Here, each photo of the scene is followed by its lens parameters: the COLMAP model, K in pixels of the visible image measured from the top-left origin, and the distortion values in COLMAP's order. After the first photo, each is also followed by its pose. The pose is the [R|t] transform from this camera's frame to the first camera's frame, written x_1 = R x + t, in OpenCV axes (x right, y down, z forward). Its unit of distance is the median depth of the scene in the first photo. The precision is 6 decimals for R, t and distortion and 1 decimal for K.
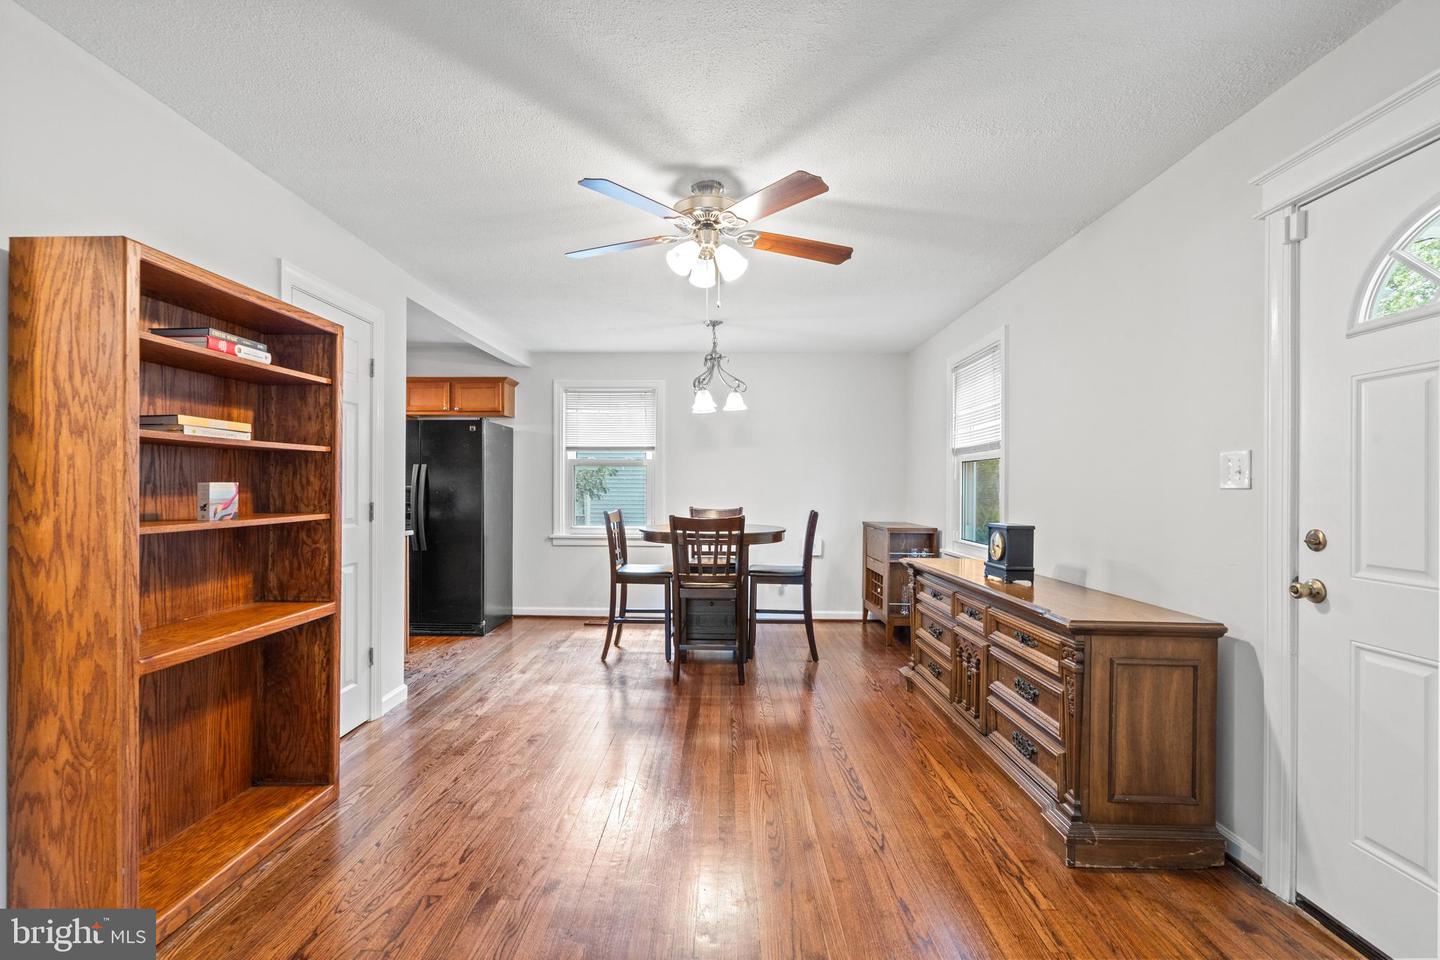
lens RADIAL K [[656.9, 0, 715.7], [0, 656.9, 484.3], [0, 0, 1]] dist [-0.003563, 0.001248]
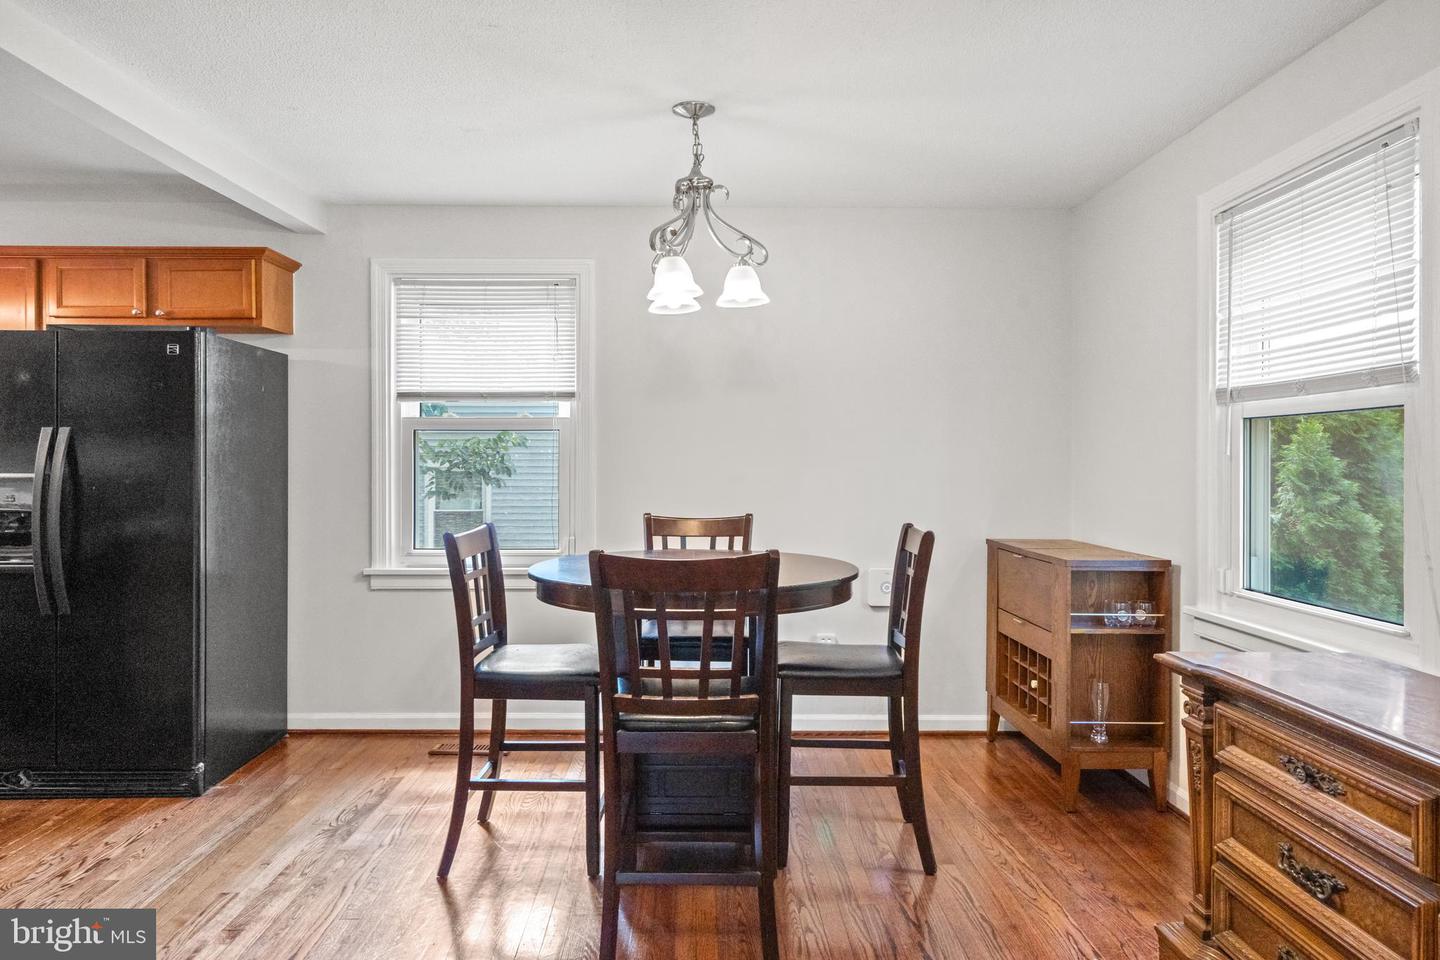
lens RADIAL K [[918.5, 0, 718.0], [0, 918.5, 452.5], [0, 0, 1]] dist [0.036486, 0.000720]
pose [[0.999402, -0.003628, 0.034393, -0.009084], [0.003829, 0.999976, -0.005779, -0.007489], [-0.034371, 0.005907, 0.999392, 0.348130]]
